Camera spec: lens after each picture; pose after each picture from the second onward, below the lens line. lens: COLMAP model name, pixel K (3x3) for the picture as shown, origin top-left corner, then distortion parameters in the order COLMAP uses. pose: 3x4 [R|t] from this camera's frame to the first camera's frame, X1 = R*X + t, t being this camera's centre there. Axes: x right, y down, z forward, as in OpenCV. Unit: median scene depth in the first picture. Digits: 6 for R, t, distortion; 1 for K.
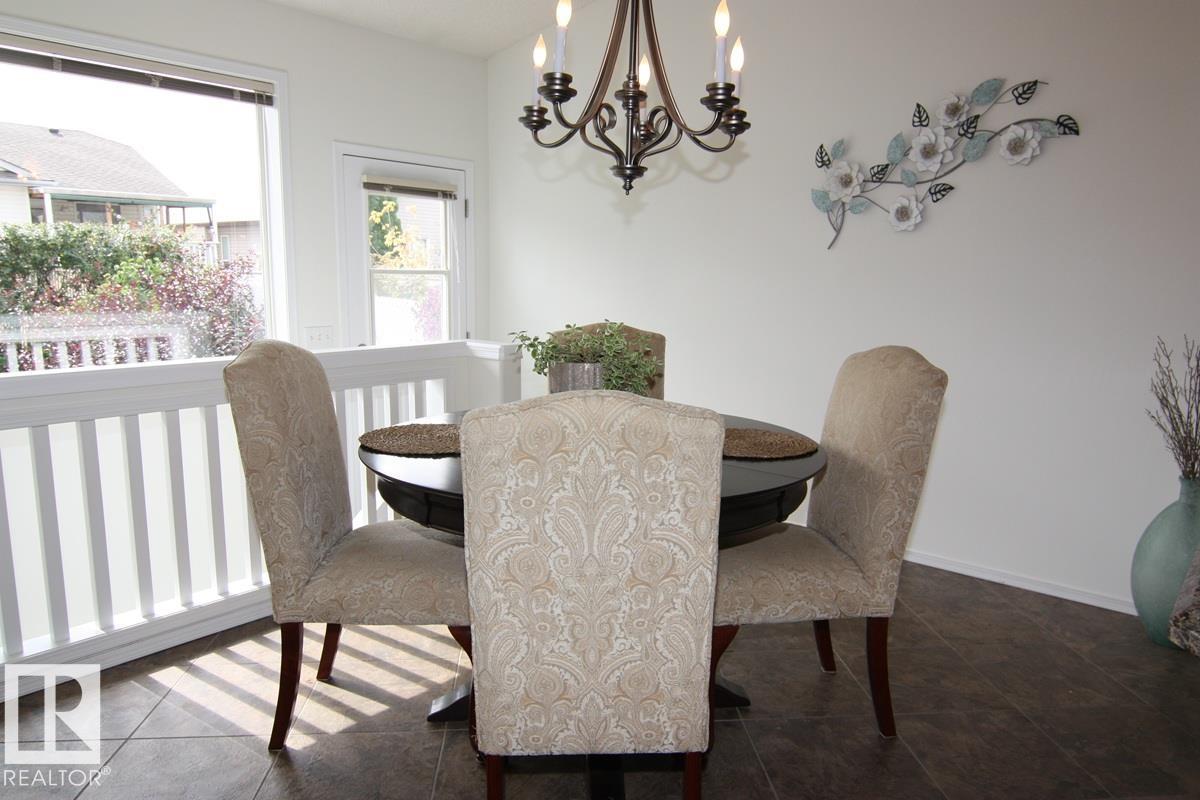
lens RADIAL K [[830.3, 0, 619.0], [0, 830.3, 403.5], [0, 0, 1]] dist [-0.002777, -0.008317]
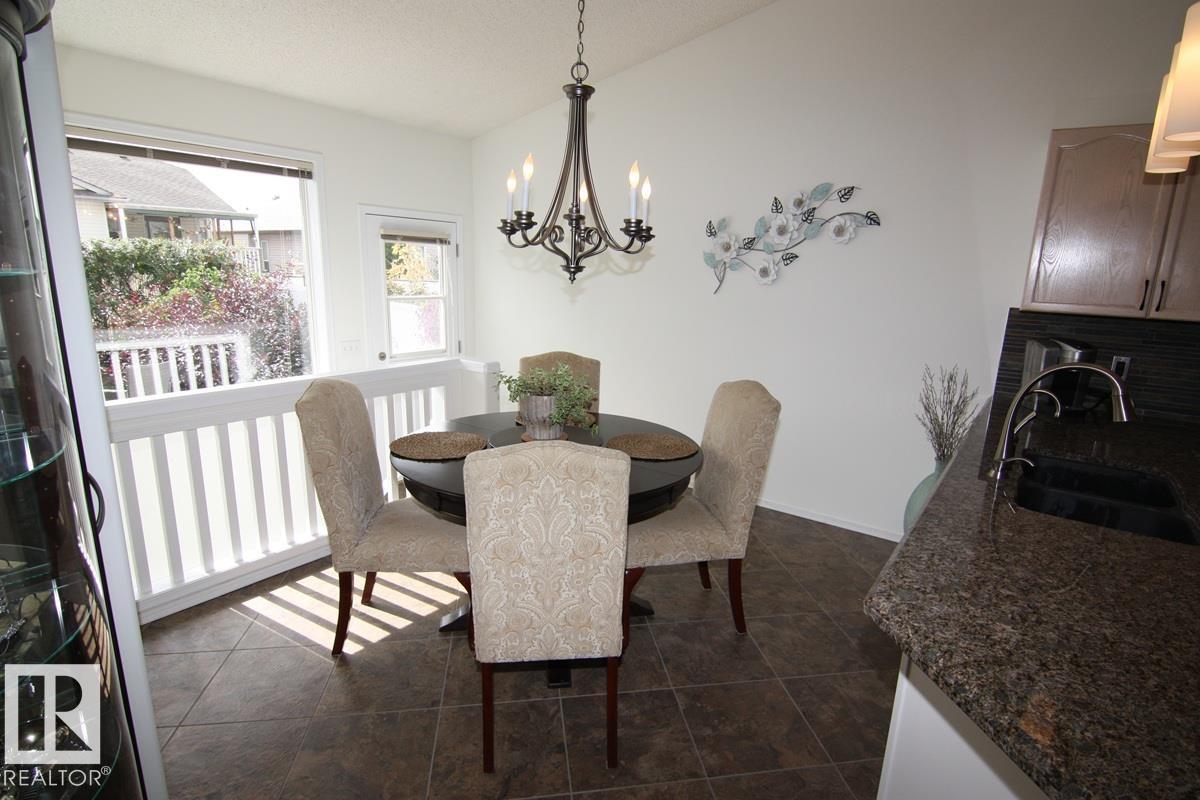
lens RADIAL K [[613.2, 0, 616.2], [0, 613.2, 408.8], [0, 0, 1]] dist [-0.003632, -0.010933]
pose [[0.997339, -0.002051, 0.072871, 0.008001], [-0.002354, 0.998177, 0.060306, -0.087481], [-0.072862, -0.060317, 0.995516, -0.101420]]
